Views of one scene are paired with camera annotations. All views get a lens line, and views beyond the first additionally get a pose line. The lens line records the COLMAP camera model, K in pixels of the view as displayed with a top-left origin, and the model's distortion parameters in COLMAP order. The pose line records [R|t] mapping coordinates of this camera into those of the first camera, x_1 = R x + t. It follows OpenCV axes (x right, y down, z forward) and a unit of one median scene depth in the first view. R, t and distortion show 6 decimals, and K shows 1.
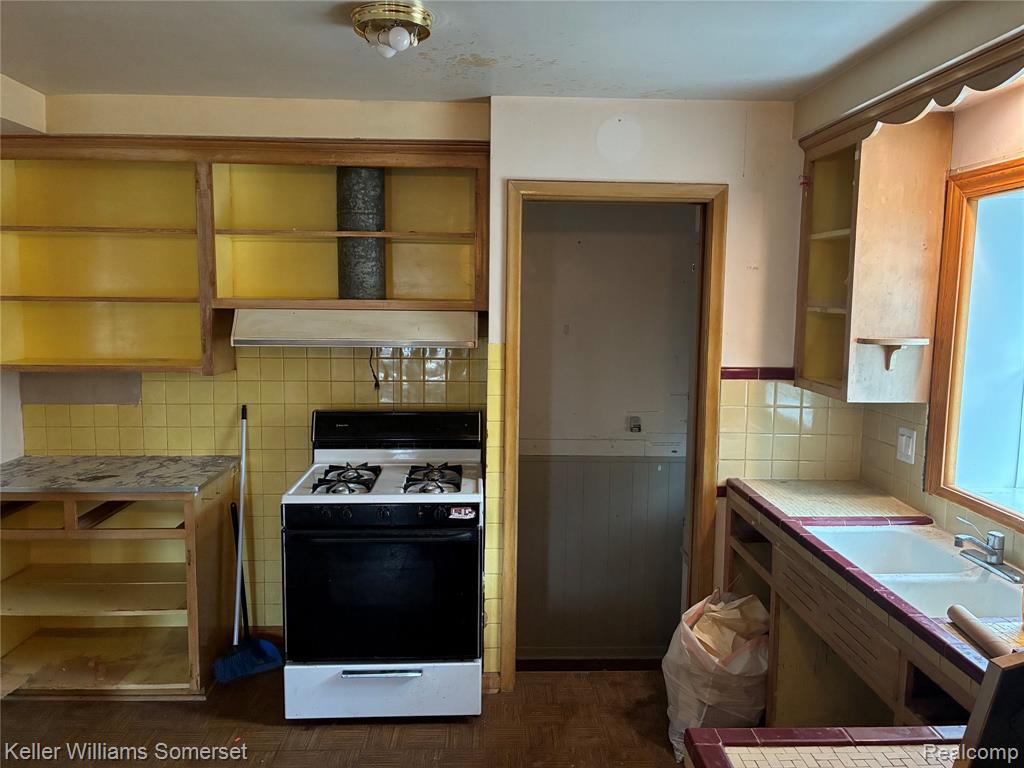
lens RADIAL K [[778.1, 0, 517.3], [0, 778.1, 385.6], [0, 0, 1]] dist [0.047858, -0.055500]
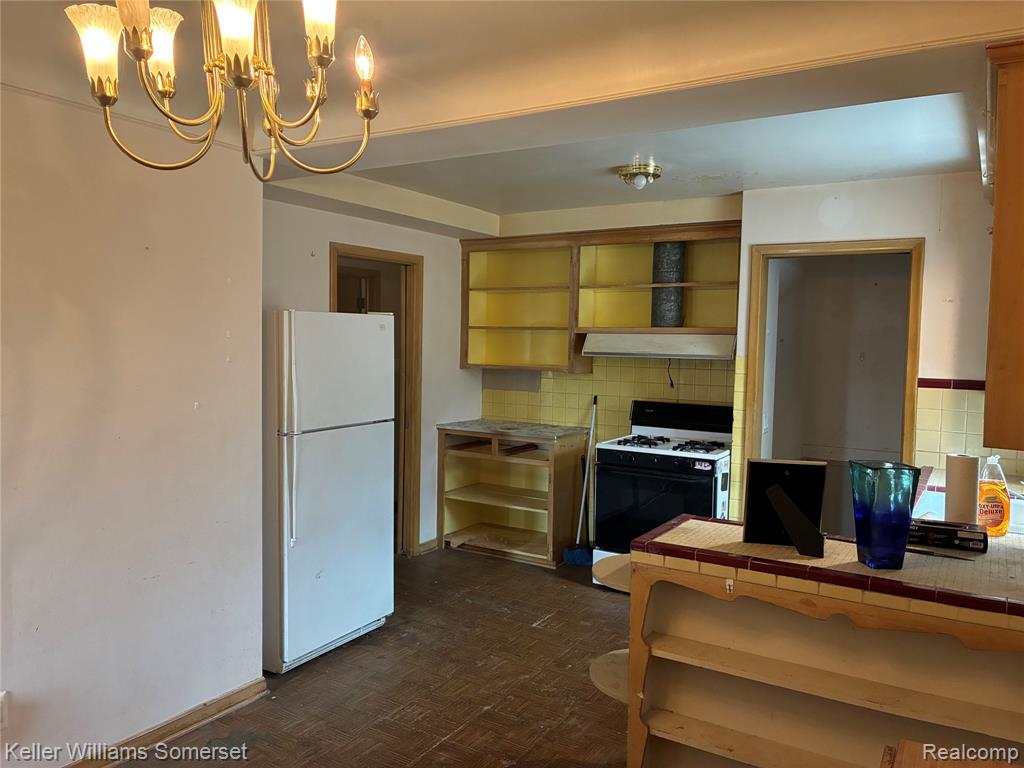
lens RADIAL K [[778.1, 0, 509.0], [0, 778.1, 384.7], [0, 0, 1]] dist [0.047858, -0.055500]
pose [[0.830050, 0.037419, -0.556432, 0.412223], [-0.070581, 0.996772, -0.038256, 0.082648], [0.553204, 0.071028, 0.830012, -0.433537]]
